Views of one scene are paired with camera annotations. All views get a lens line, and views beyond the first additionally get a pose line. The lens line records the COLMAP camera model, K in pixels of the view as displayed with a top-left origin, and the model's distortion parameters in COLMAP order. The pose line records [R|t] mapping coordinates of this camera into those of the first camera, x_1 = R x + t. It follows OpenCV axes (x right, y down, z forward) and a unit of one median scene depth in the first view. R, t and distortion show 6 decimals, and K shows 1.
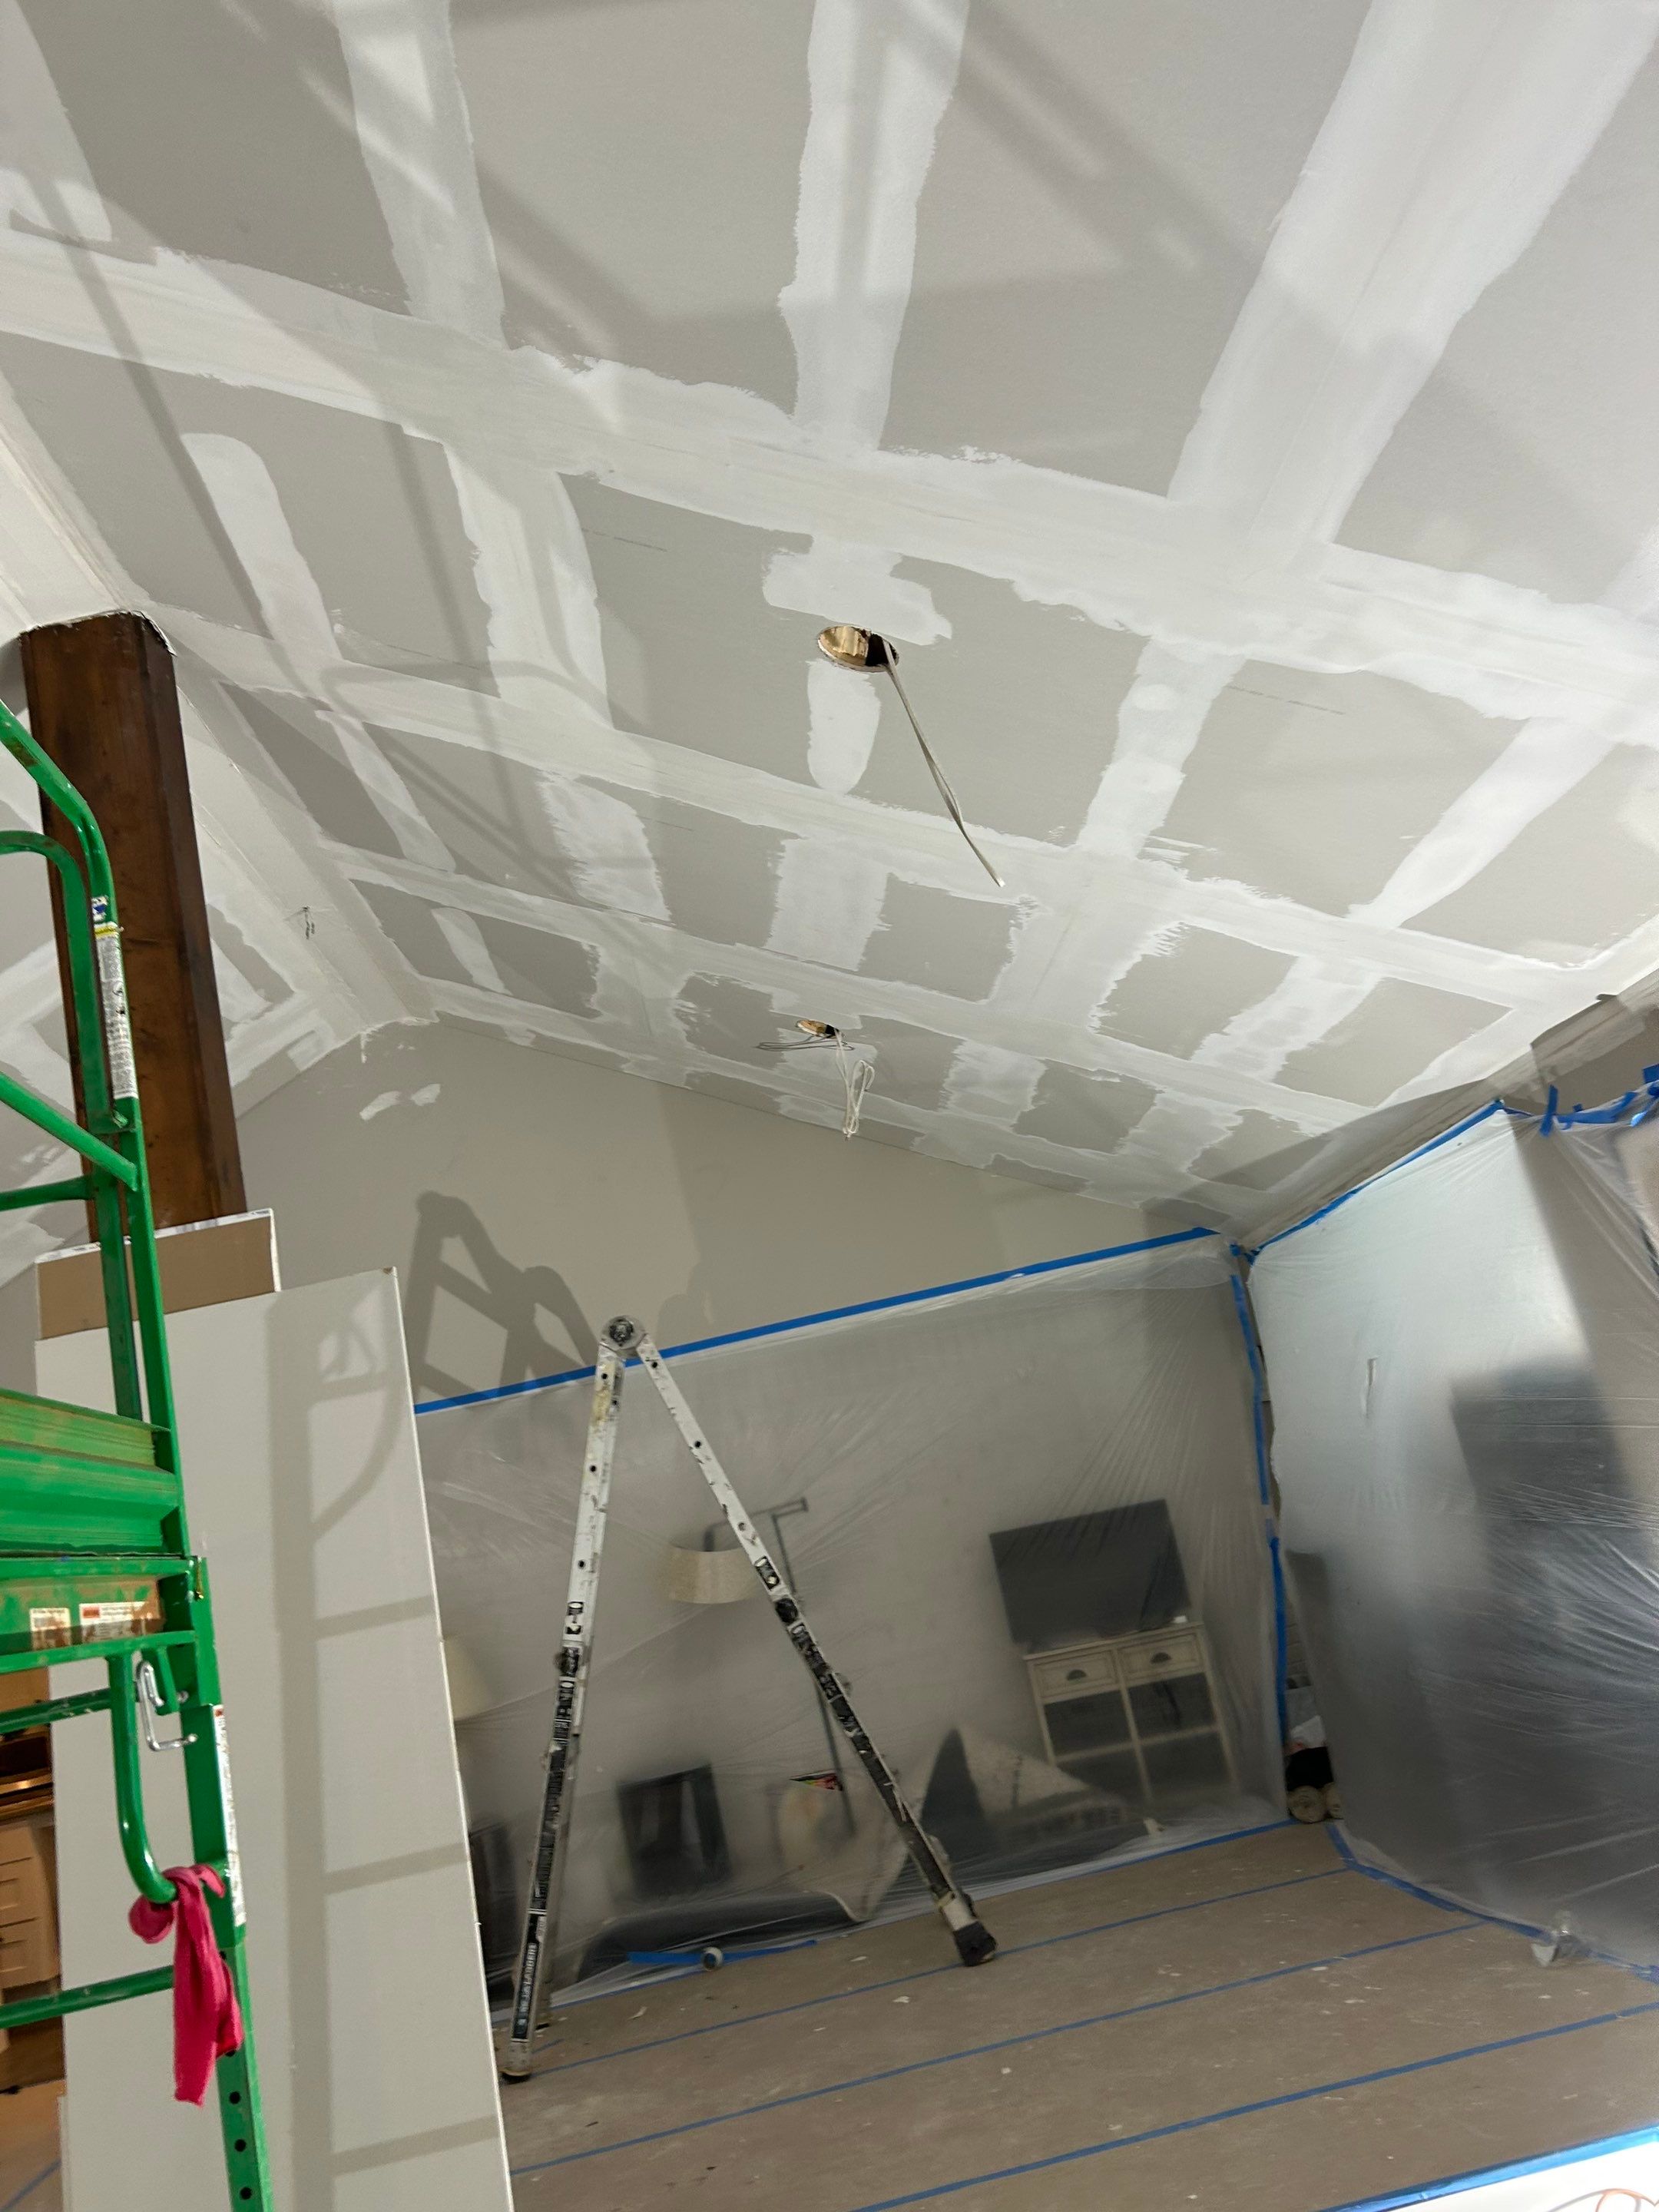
lens RADIAL K [[1667.8, 0, 823.8], [0, 1667.8, 1080.7], [0, 0, 1]] dist [0.045457, -0.054126]
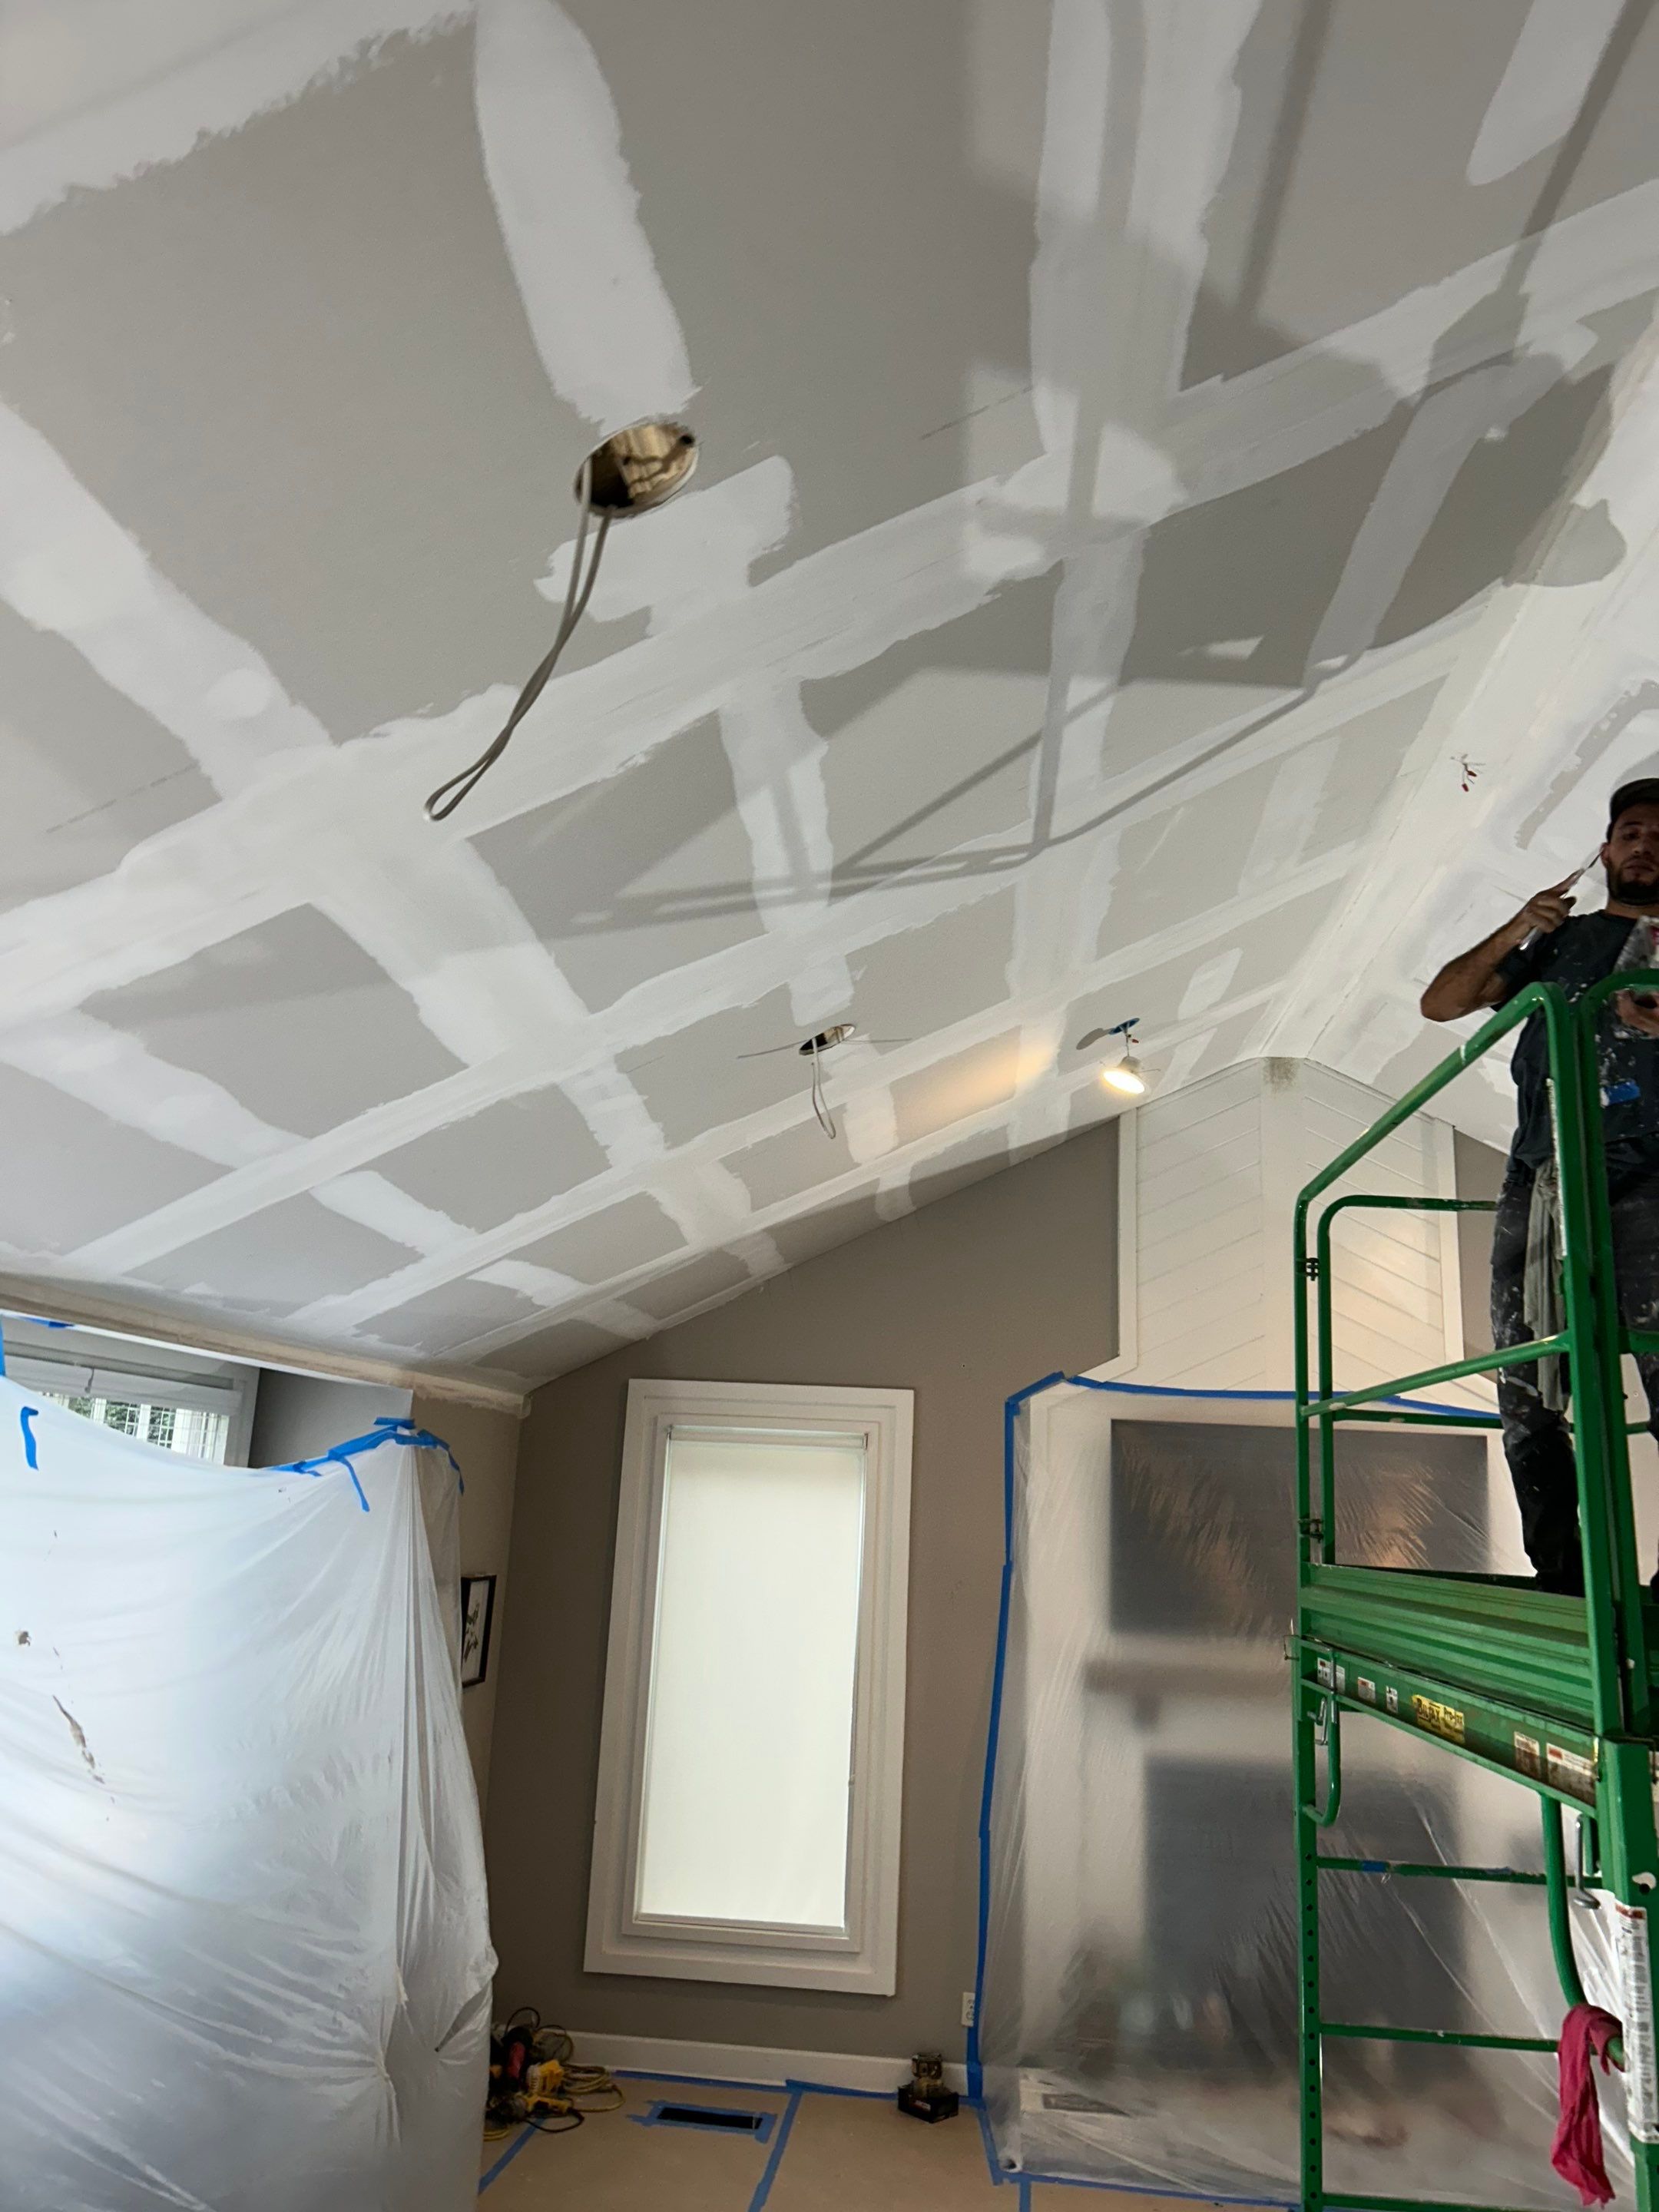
lens RADIAL K [[1667.8, 0, 817.6], [0, 1667.8, 1098.4], [0, 0, 1]] dist [0.045457, -0.054126]
pose [[-0.977000, 0.192802, 0.091097, -0.028446], [0.121639, 0.854780, -0.504534, 0.132785], [-0.175143, -0.481848, -0.858573, 0.691108]]
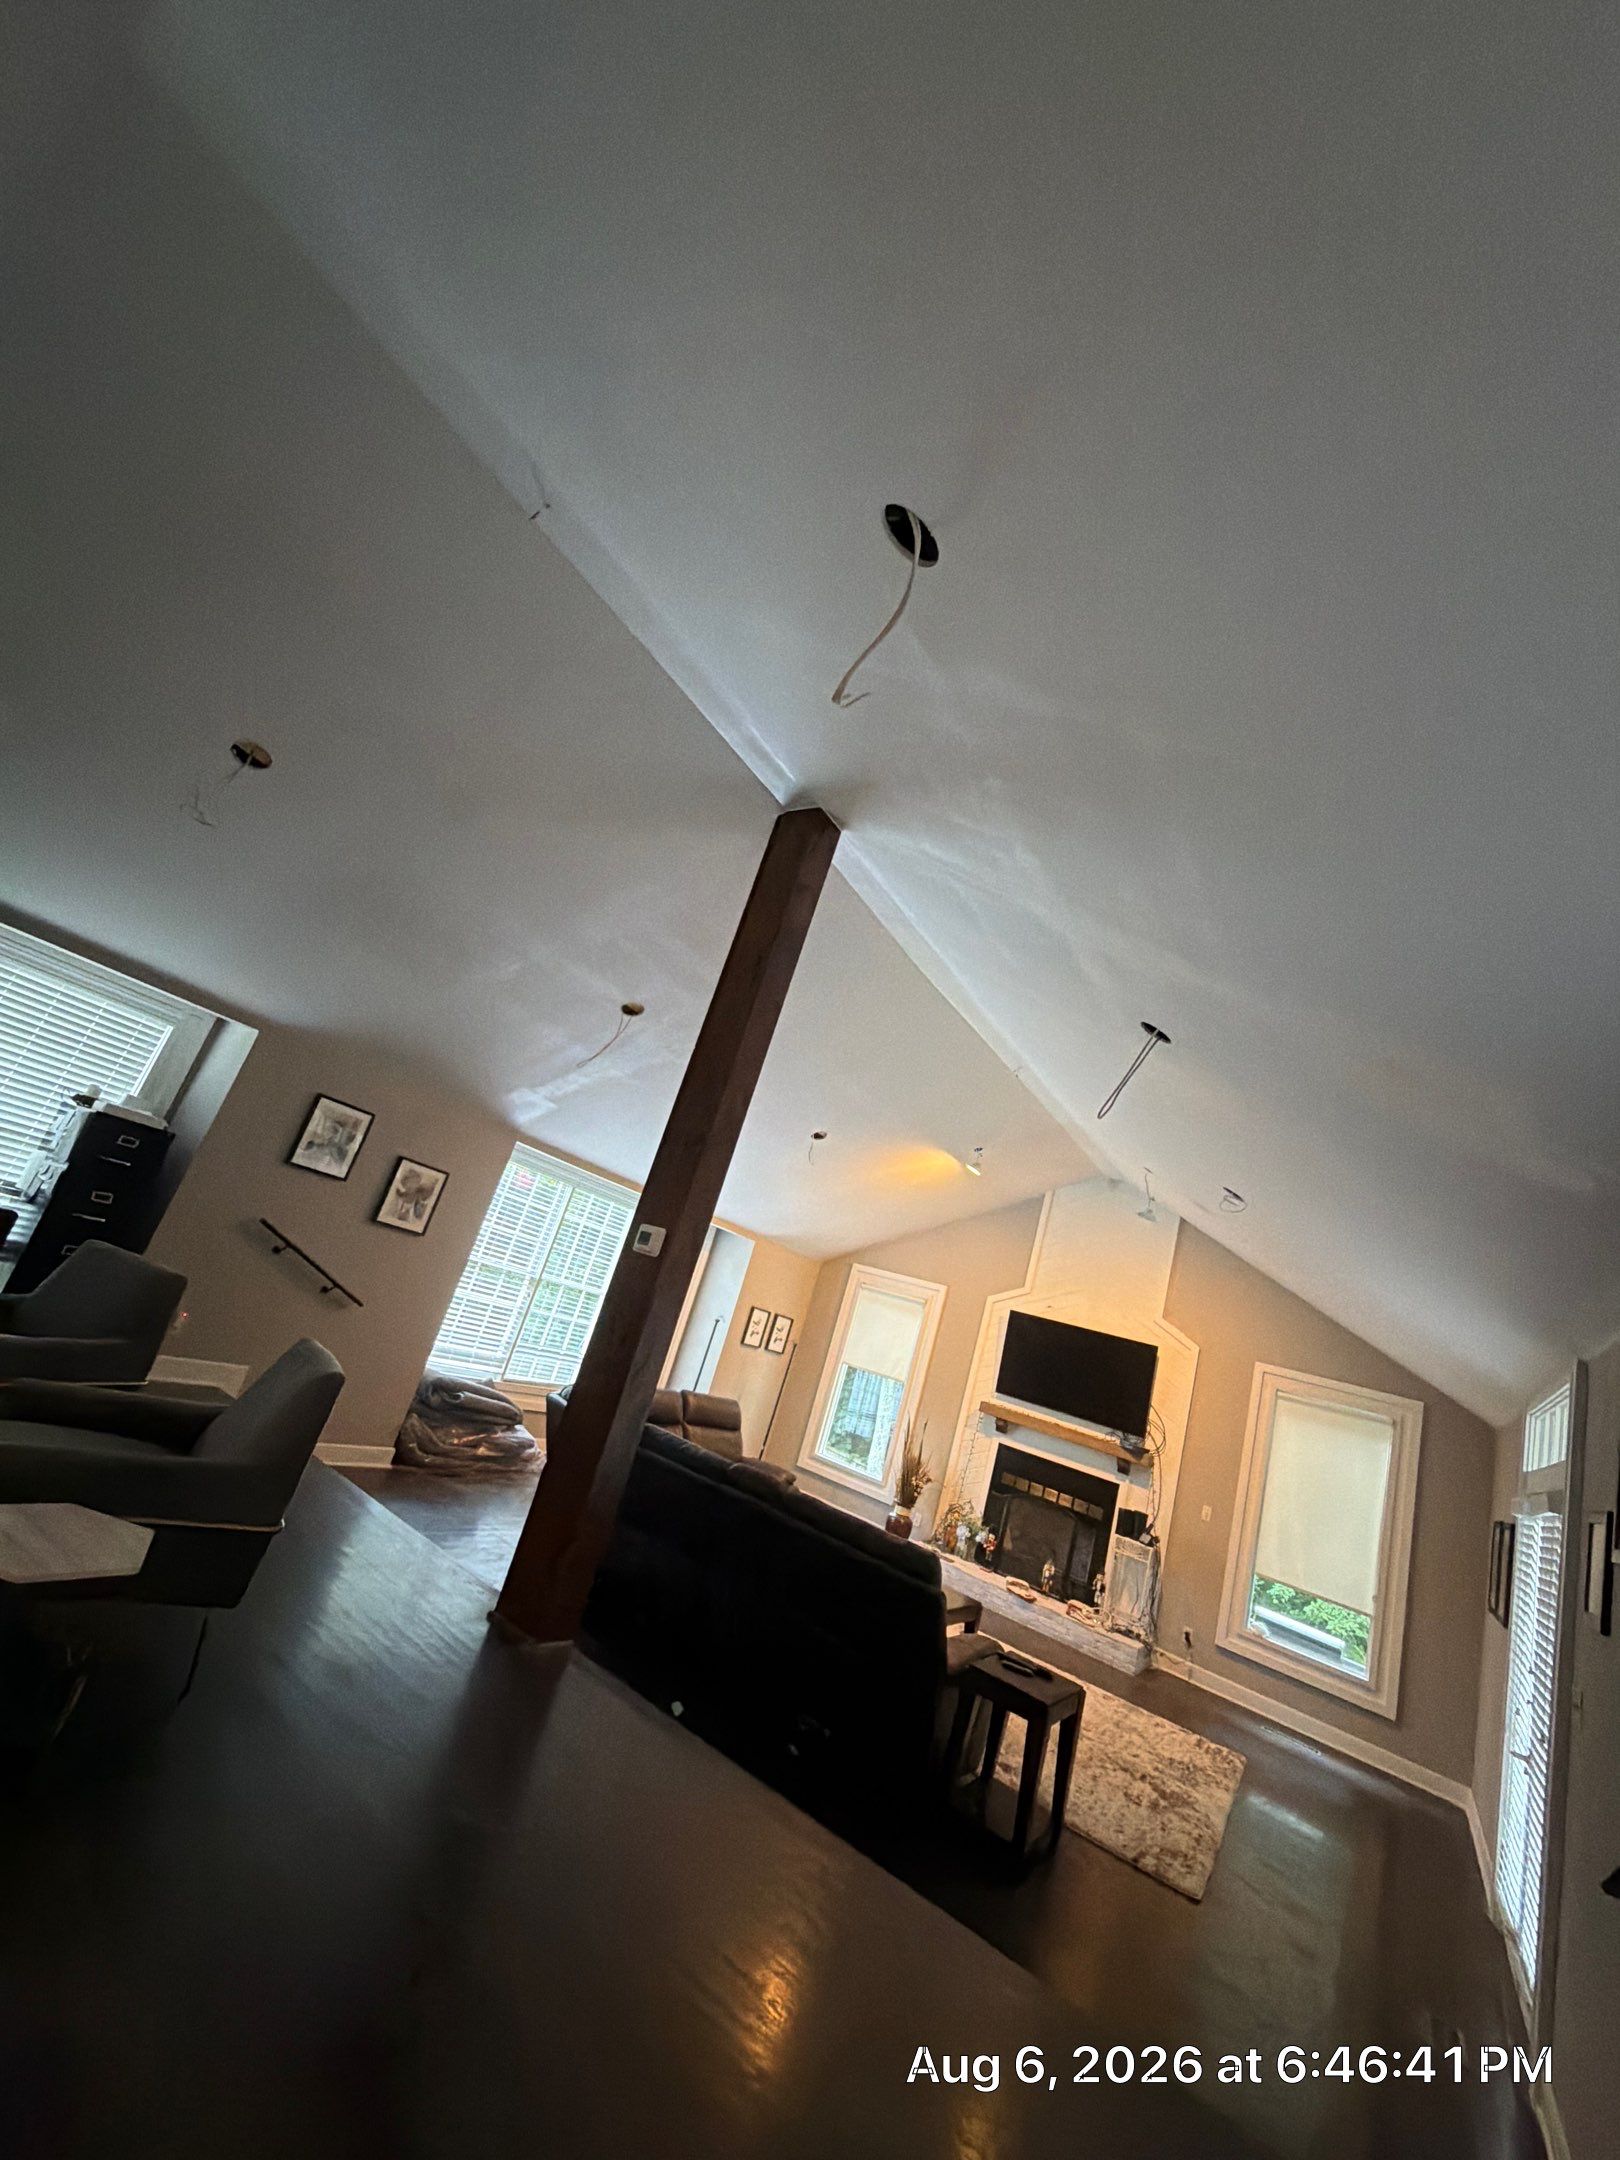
lens RADIAL K [[882.7, 0, 805.3], [0, 882.7, 1058.1], [0, 0, 1]] dist [0.007236, -0.001125]
pose [[-0.828023, 0.139837, 0.542976, -0.617459], [-0.252421, 0.771746, -0.583688, 0.391761], [-0.500661, -0.620366, -0.603726, 0.926294]]
